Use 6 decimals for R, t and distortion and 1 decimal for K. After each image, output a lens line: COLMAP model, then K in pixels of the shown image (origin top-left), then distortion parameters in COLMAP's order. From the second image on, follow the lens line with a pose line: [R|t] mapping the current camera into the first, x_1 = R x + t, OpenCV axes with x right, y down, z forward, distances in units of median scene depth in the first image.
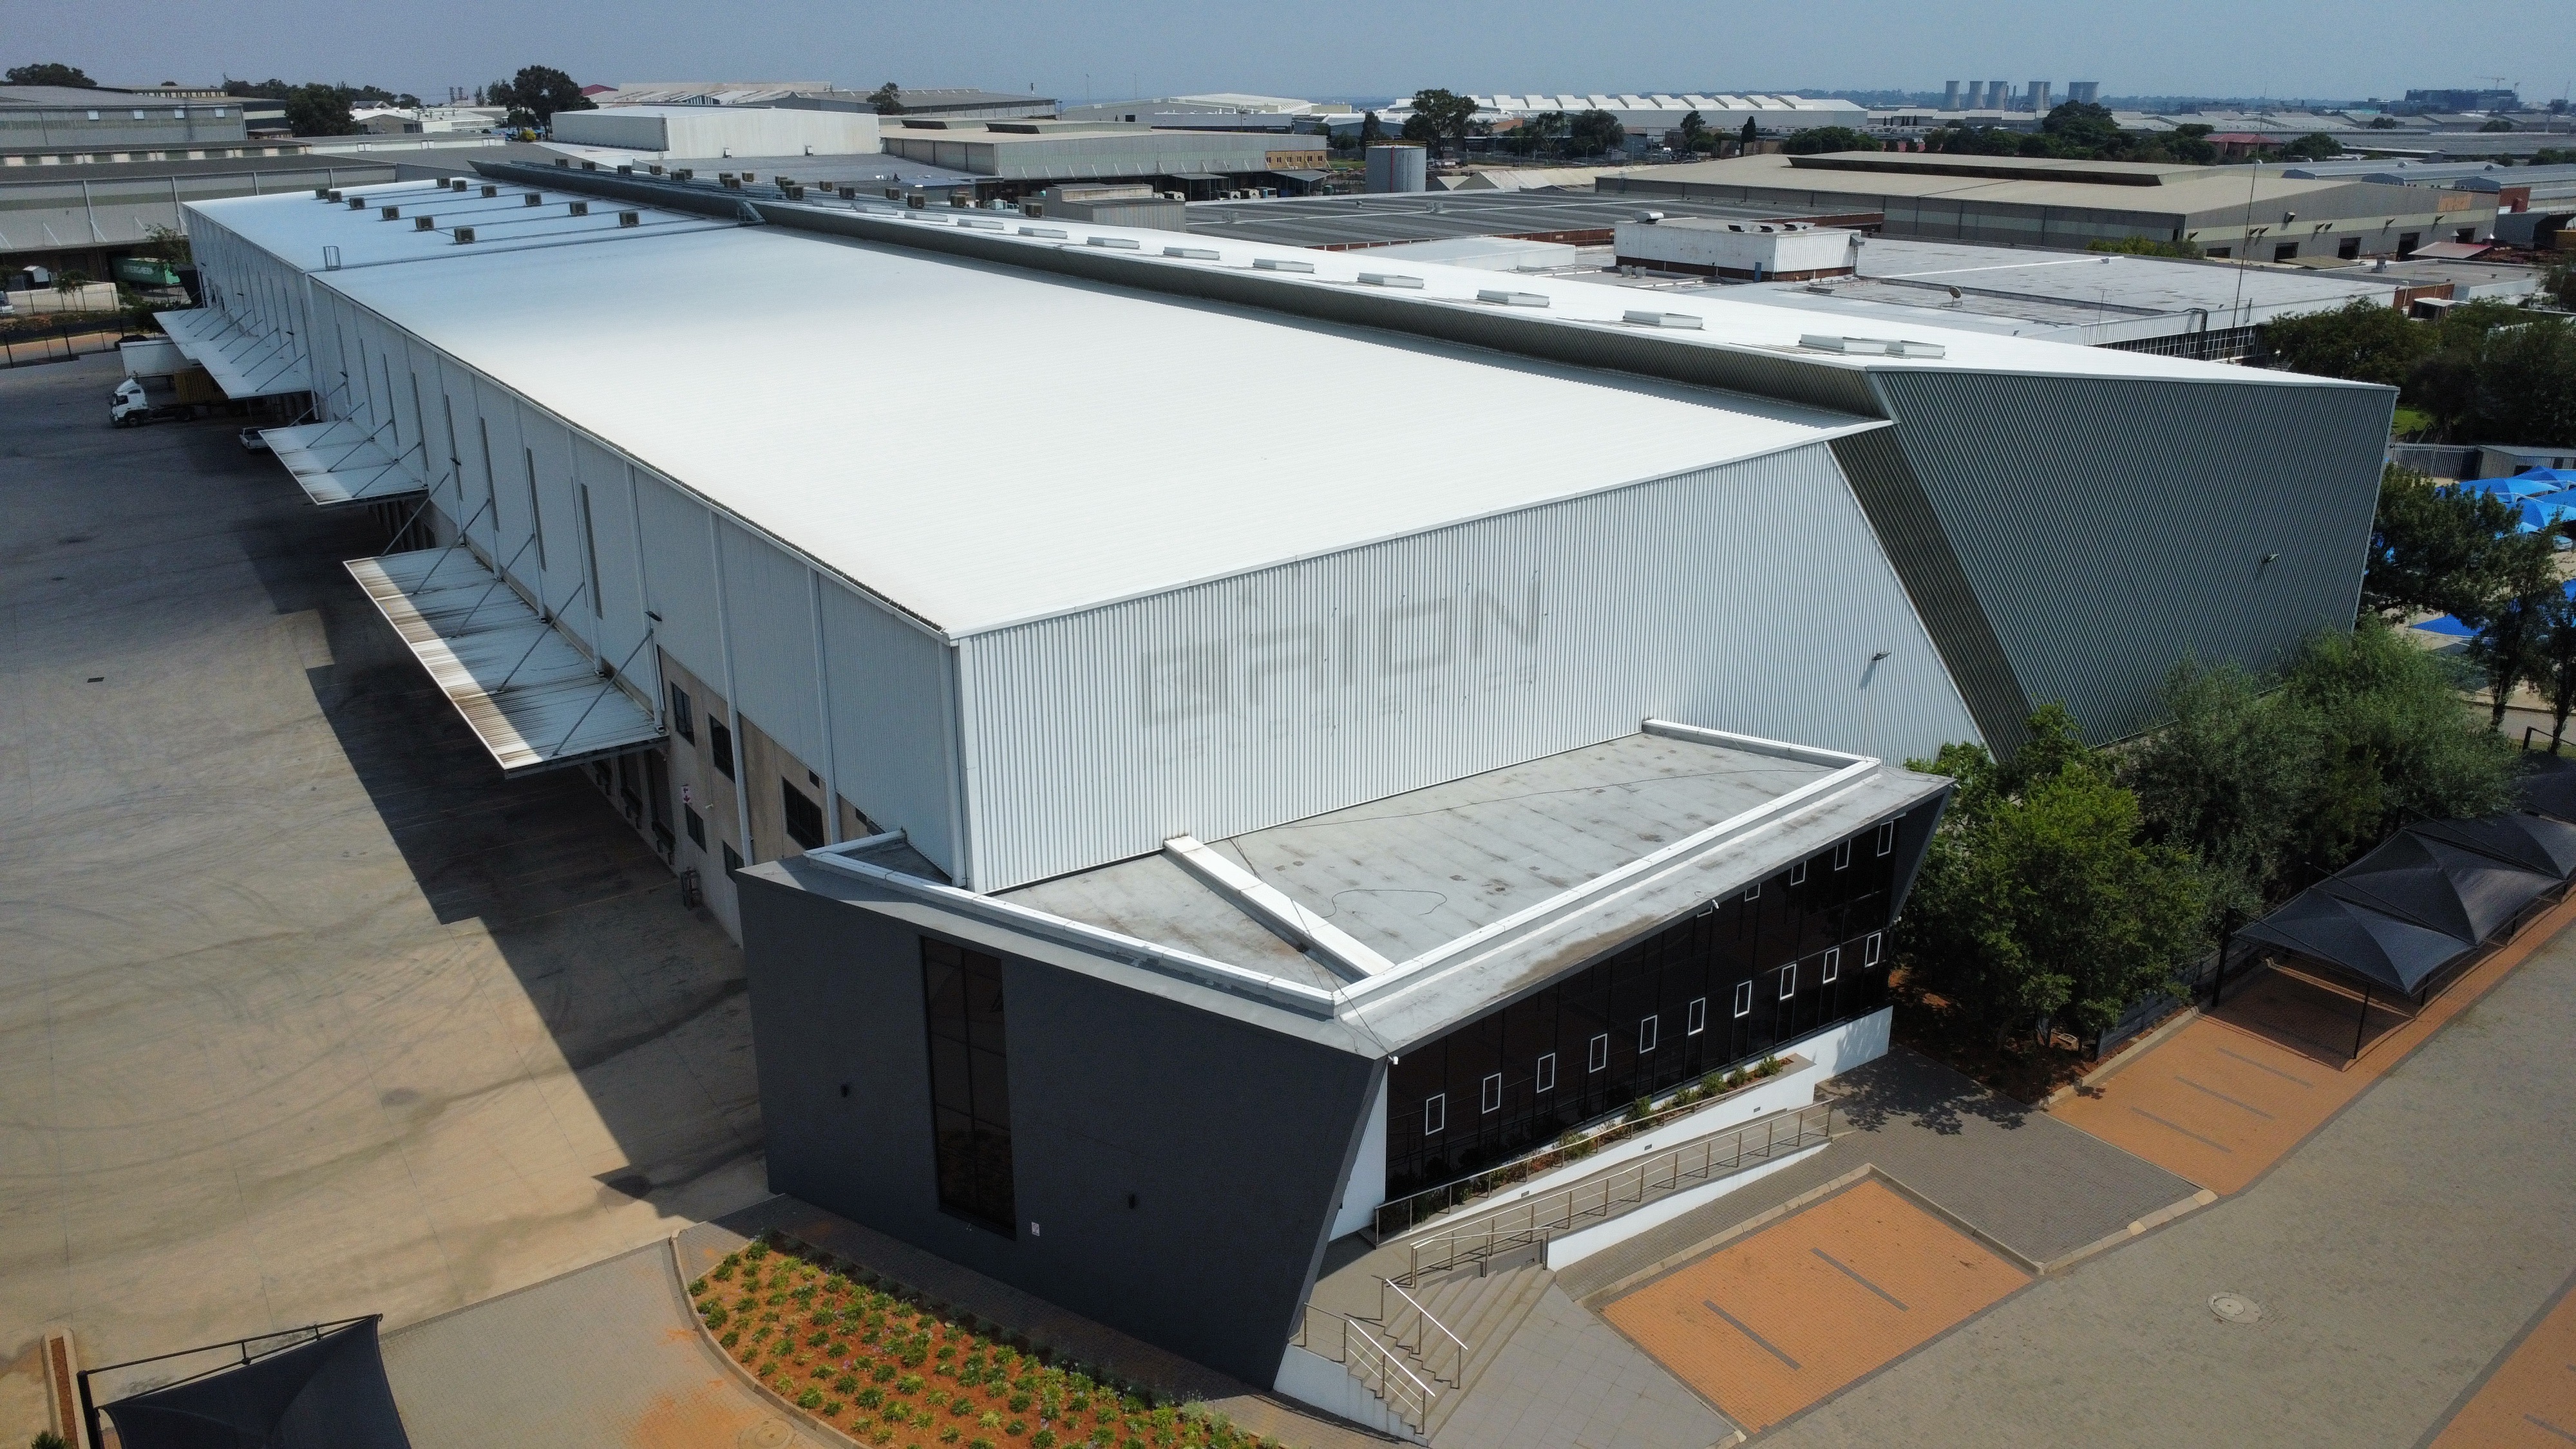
lens RADIAL K [[1868.8, 0, 1281.6], [0, 1868.8, 714.4], [0, 0, 1]] dist [-0.024075, -0.012175]
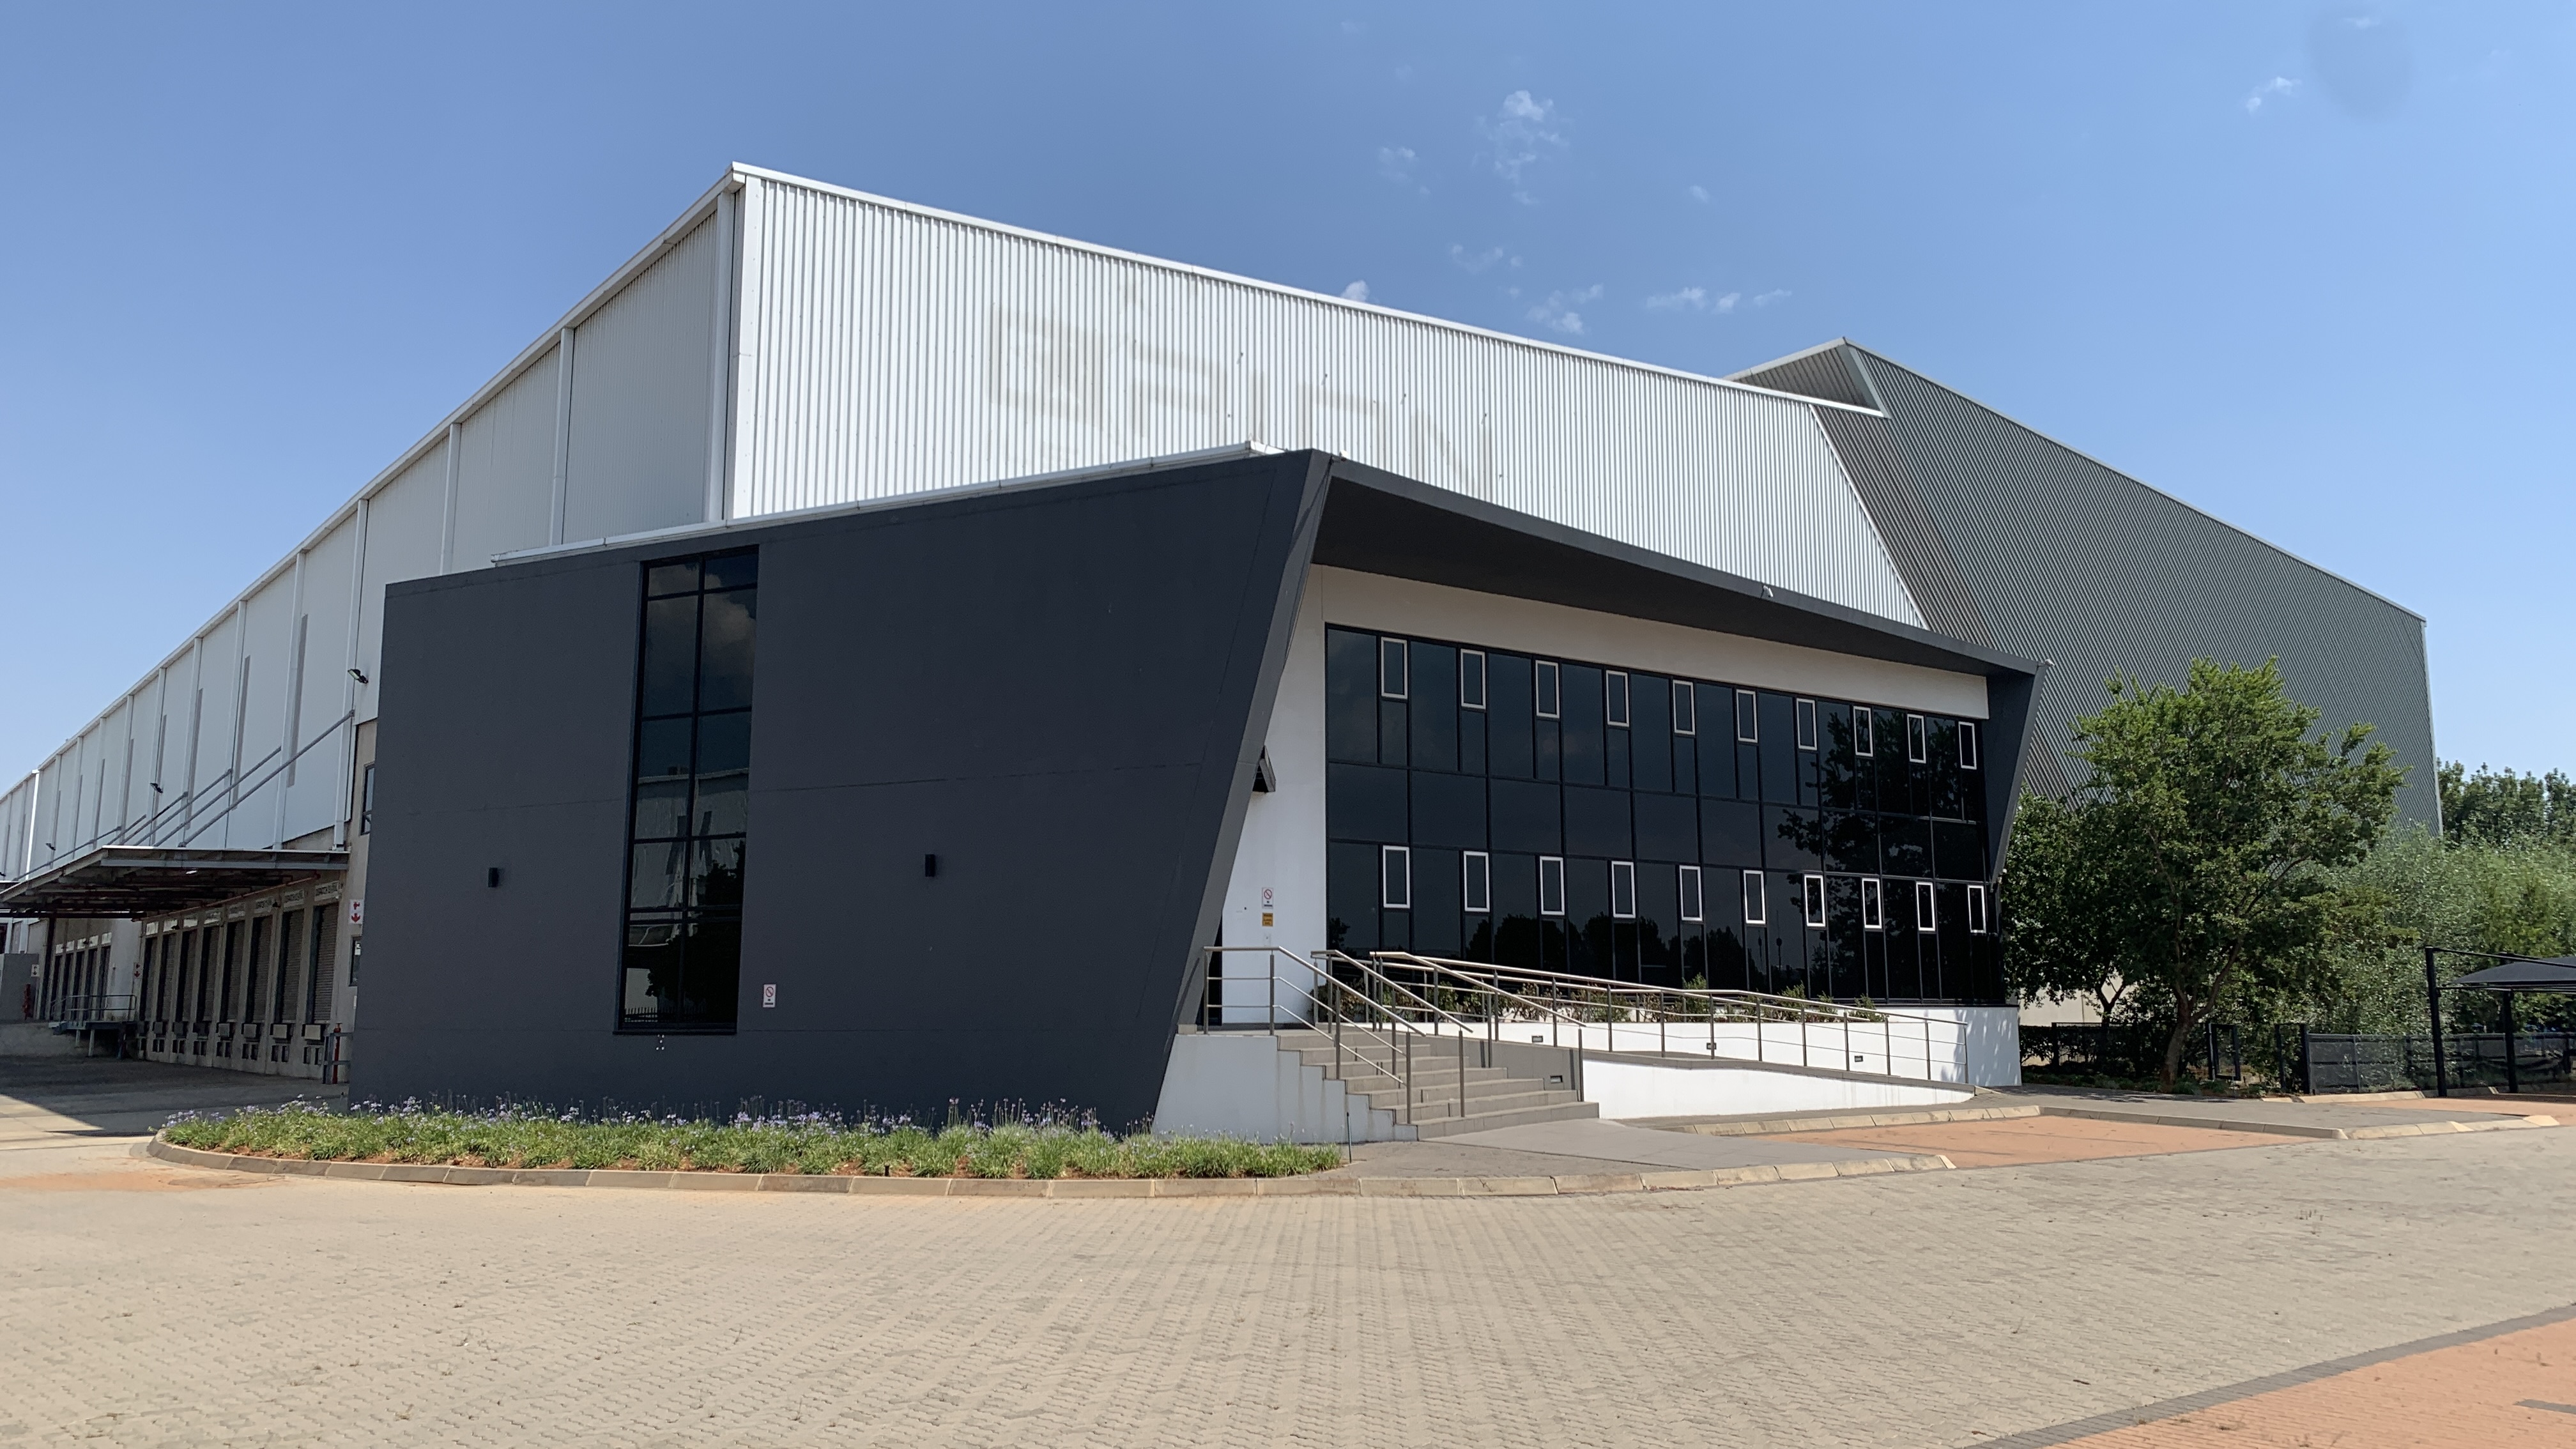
lens RADIAL K [[1968.8, 0, 1315.6], [0, 1968.8, 699.4], [0, 0, 1]] dist [0.034730, -0.044515]
pose [[0.997371, 0.010512, 0.071694, 0.000951], [0.024138, 0.884712, -0.465513, 0.278318], [-0.068322, 0.466020, 0.882133, 0.199386]]
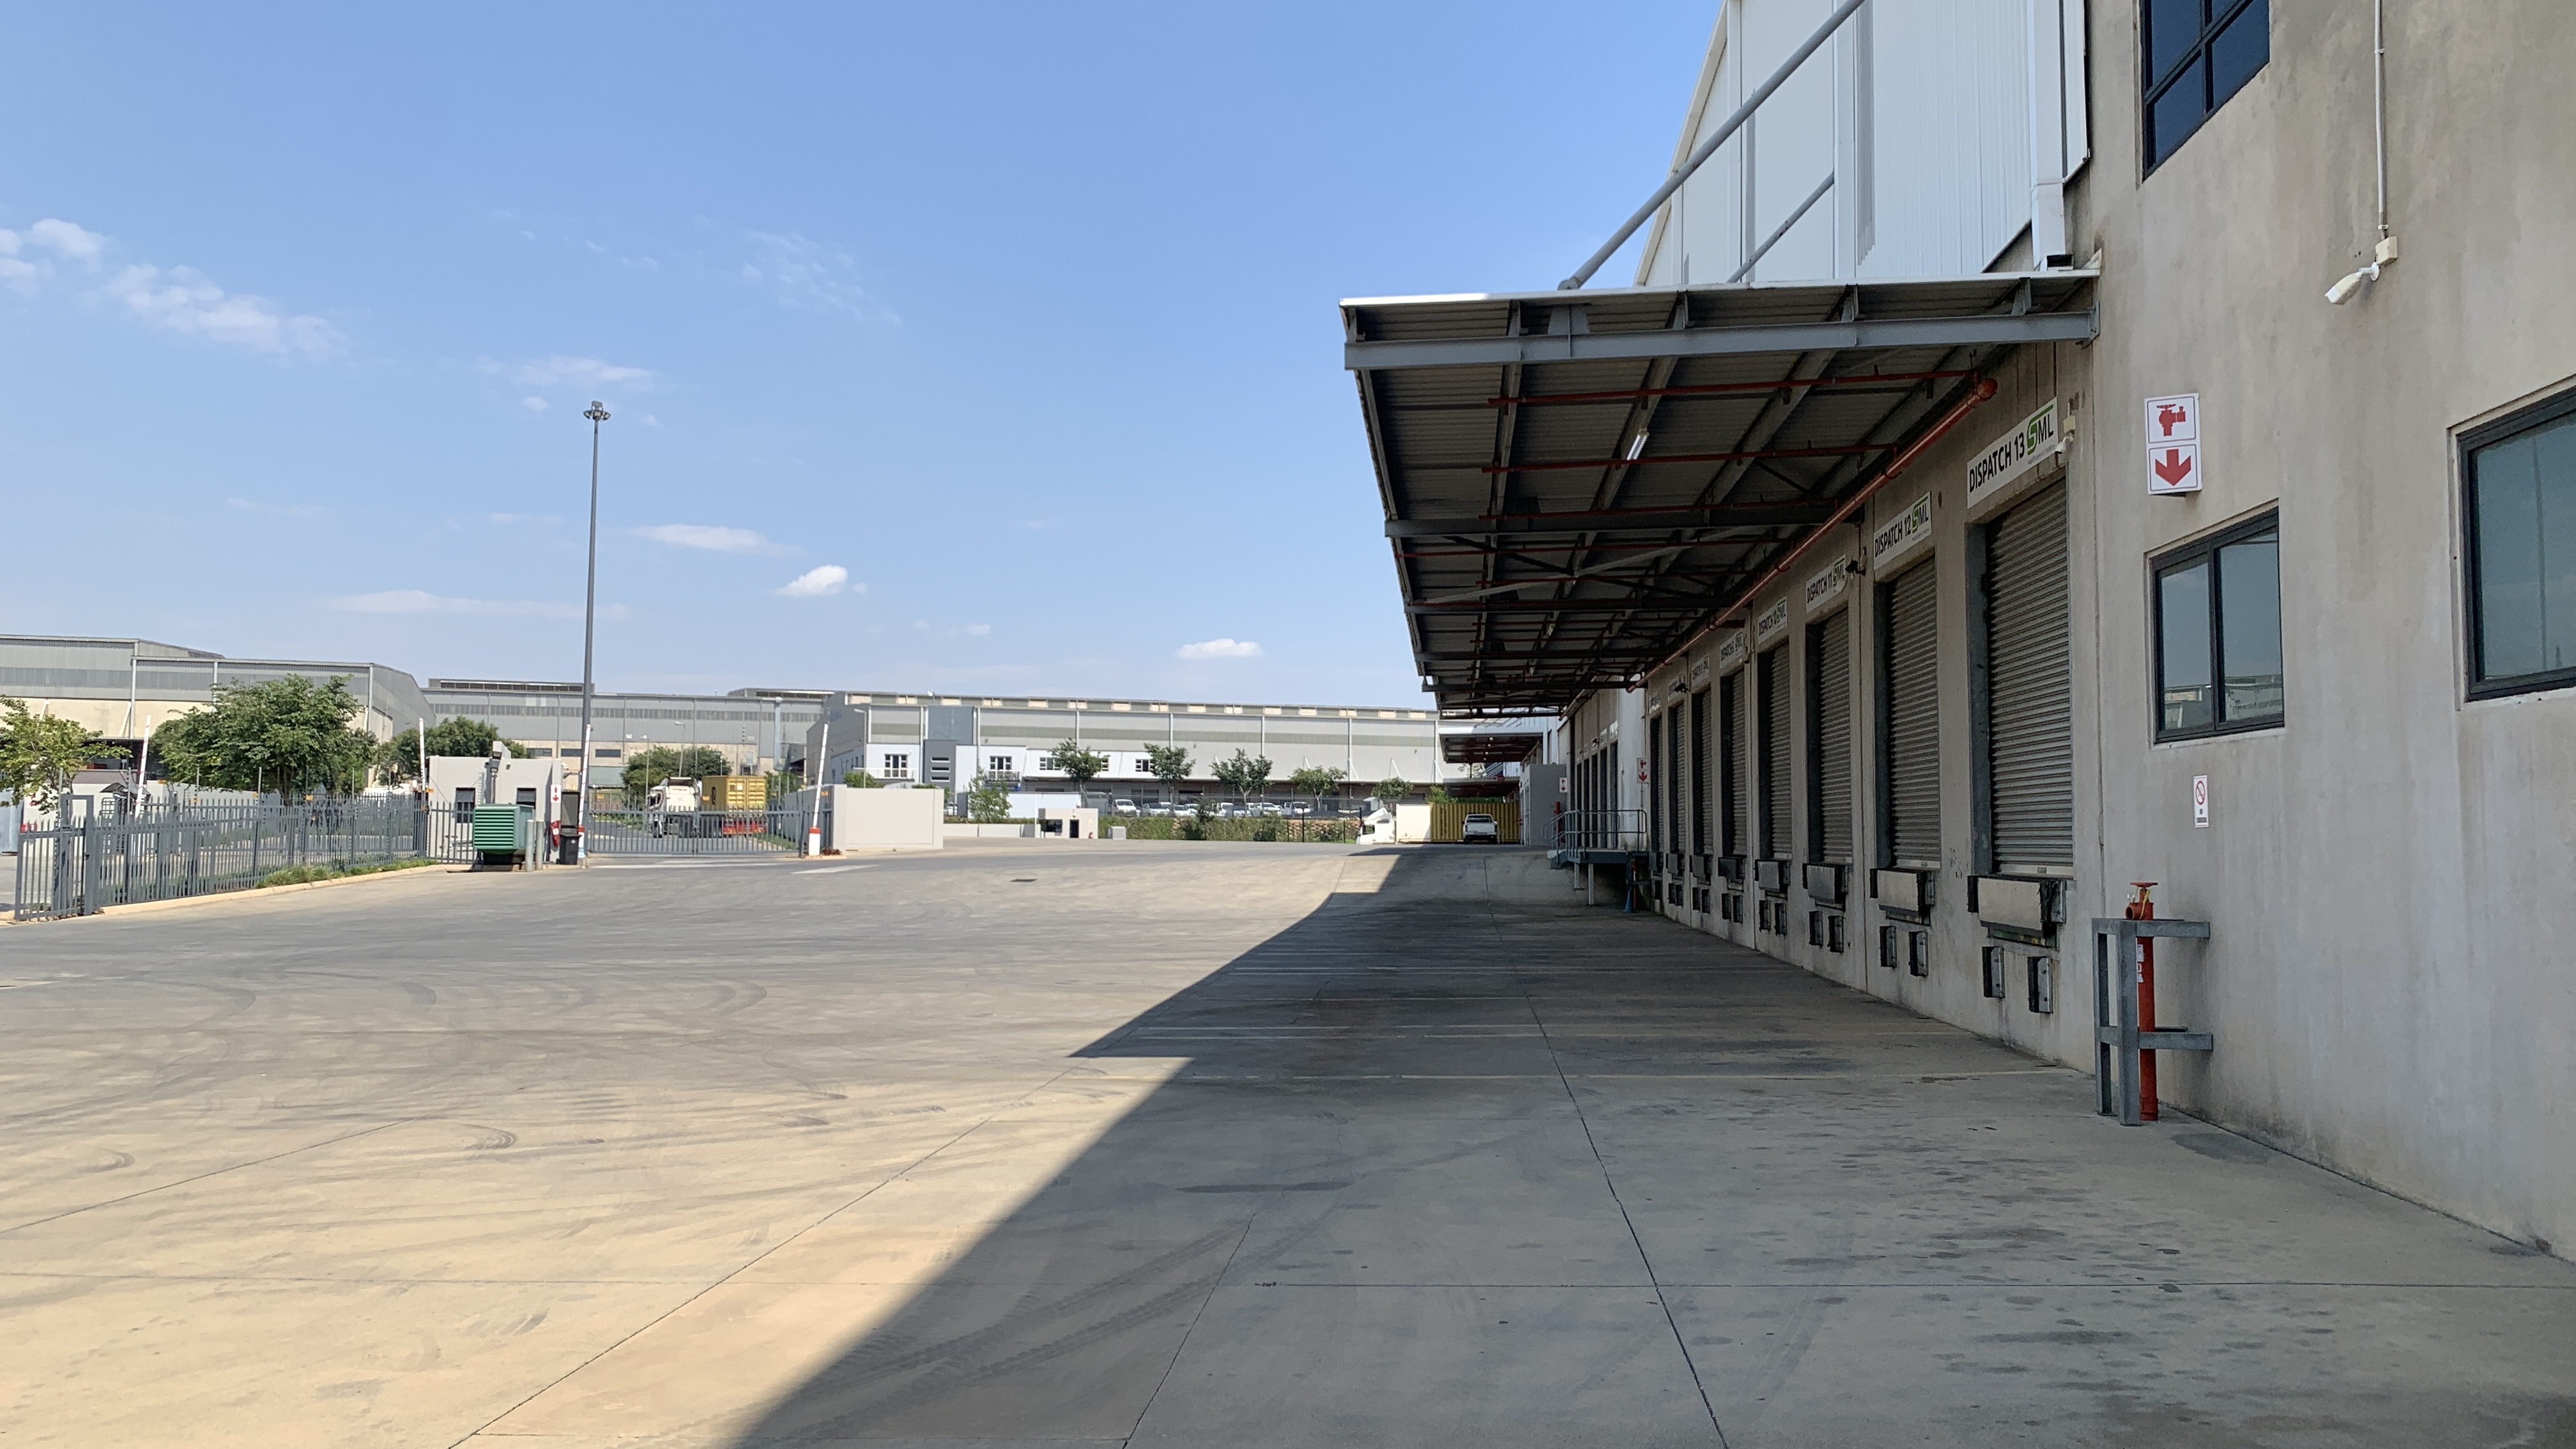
lens RADIAL K [[1958.1, 0, 1288.0], [0, 1958.1, 724.5], [0, 0, 1]] dist [0.129357, -0.231352]
pose [[0.779334, -0.030628, -0.625859, -0.216196], [-0.208675, 0.929105, -0.305316, 0.119834], [0.590841, 0.368544, 0.717692, 0.665077]]
